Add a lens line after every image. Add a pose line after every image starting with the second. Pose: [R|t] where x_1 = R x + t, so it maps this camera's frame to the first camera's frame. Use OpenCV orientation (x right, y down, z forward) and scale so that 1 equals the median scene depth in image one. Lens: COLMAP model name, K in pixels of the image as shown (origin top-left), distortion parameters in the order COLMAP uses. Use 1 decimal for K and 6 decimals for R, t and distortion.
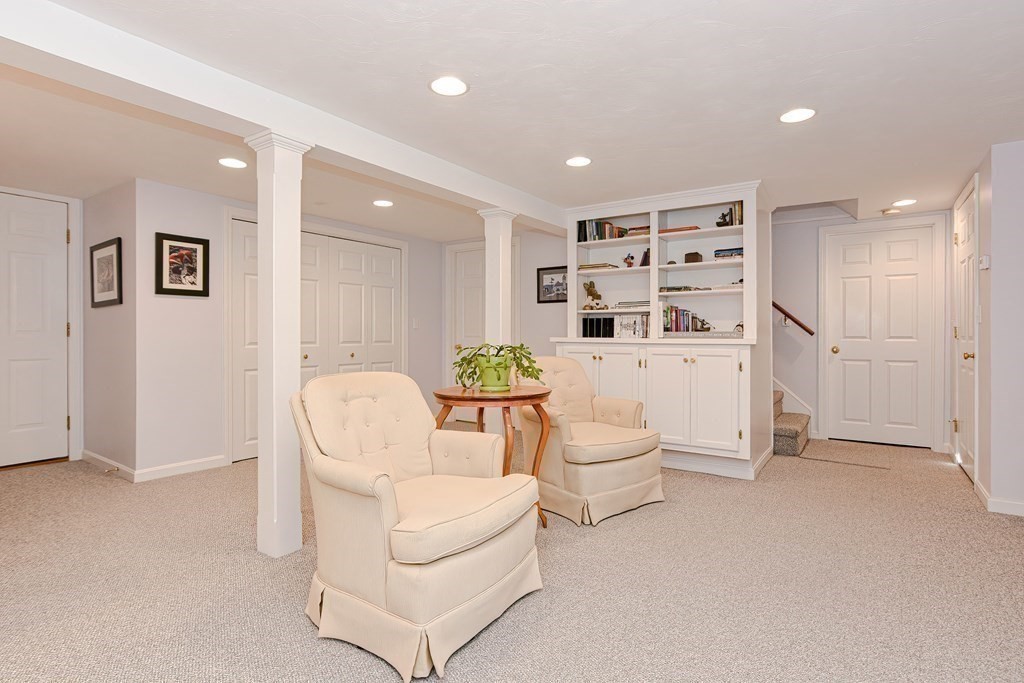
lens RADIAL K [[500.5, 0, 510.7], [0, 500.5, 340.4], [0, 0, 1]] dist [-0.019291, 0.007380]
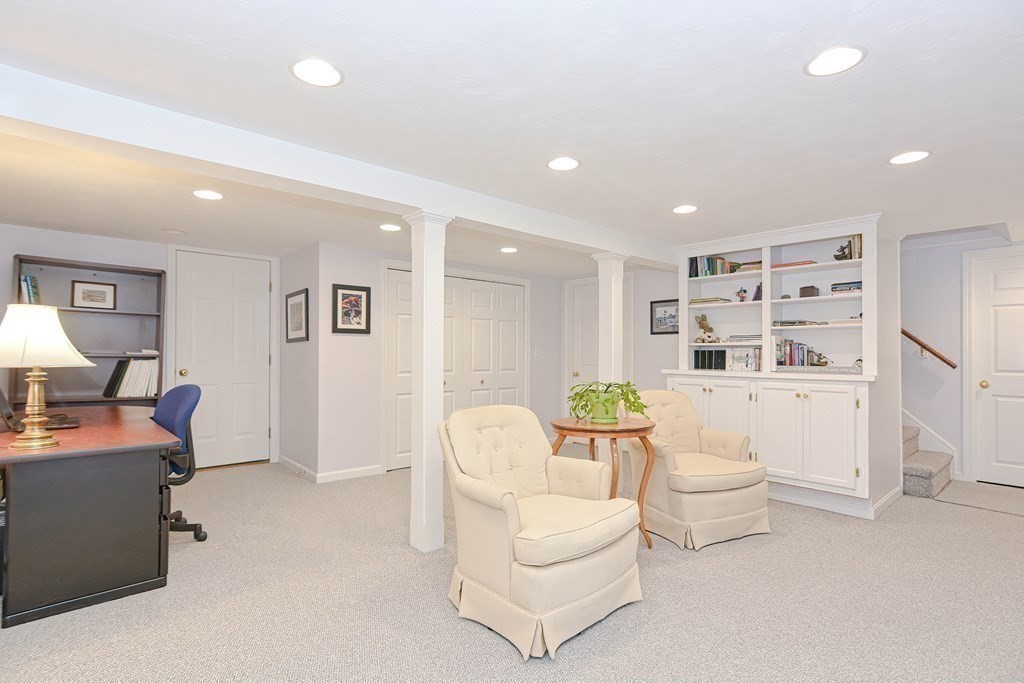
lens RADIAL K [[500.5, 0, 513.2], [0, 500.5, 344.4], [0, 0, 1]] dist [-0.019291, 0.007380]
pose [[0.971469, -0.002064, -0.237158, 0.028998], [-0.003027, 0.999773, -0.021100, -0.040793], [0.237148, 0.021216, 0.971242, -0.120530]]
